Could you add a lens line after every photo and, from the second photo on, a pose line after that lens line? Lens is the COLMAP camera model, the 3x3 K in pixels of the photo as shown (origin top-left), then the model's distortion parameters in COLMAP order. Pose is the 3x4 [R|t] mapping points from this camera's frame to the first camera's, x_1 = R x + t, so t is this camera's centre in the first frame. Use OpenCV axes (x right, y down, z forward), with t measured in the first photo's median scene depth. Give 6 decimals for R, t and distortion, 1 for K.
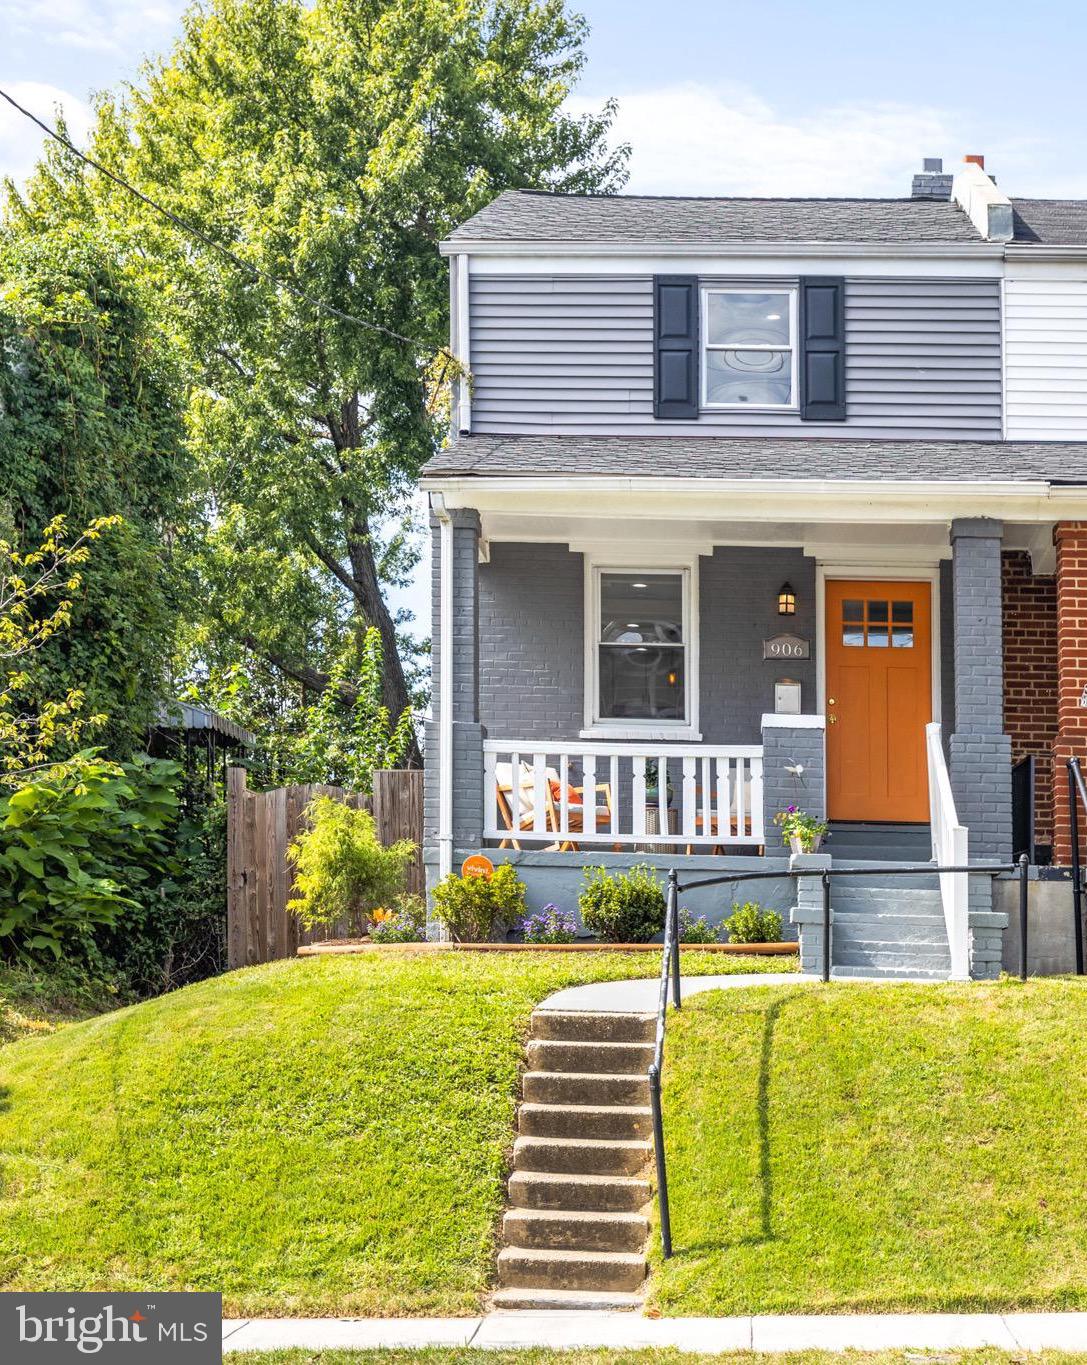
lens RADIAL K [[2233.8, 0, 543.5], [0, 2233.8, 682.5], [0, 0, 1]] dist [-0.007798, 0.028081]
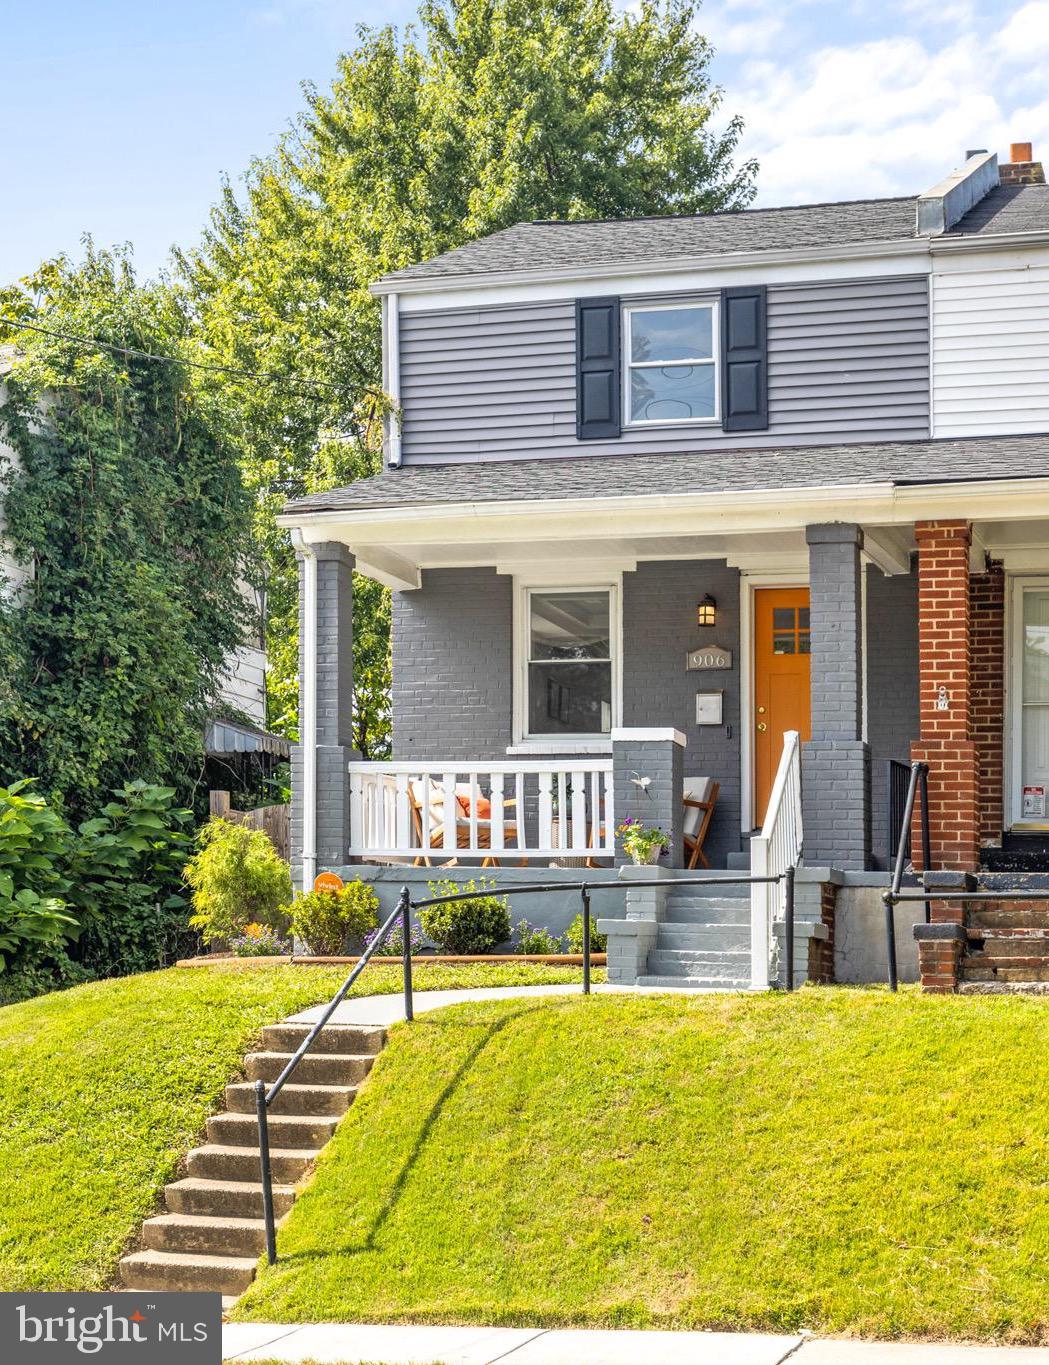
lens RADIAL K [[2121.2, 0, 520.9], [0, 2121.2, 749.7], [0, 0, 1]] dist [-0.004125, -0.002260]
pose [[0.972644, -0.031034, -0.230219, 0.244849], [0.037929, 0.998953, 0.025583, -0.002163], [0.229184, -0.033615, 0.972802, 0.043177]]
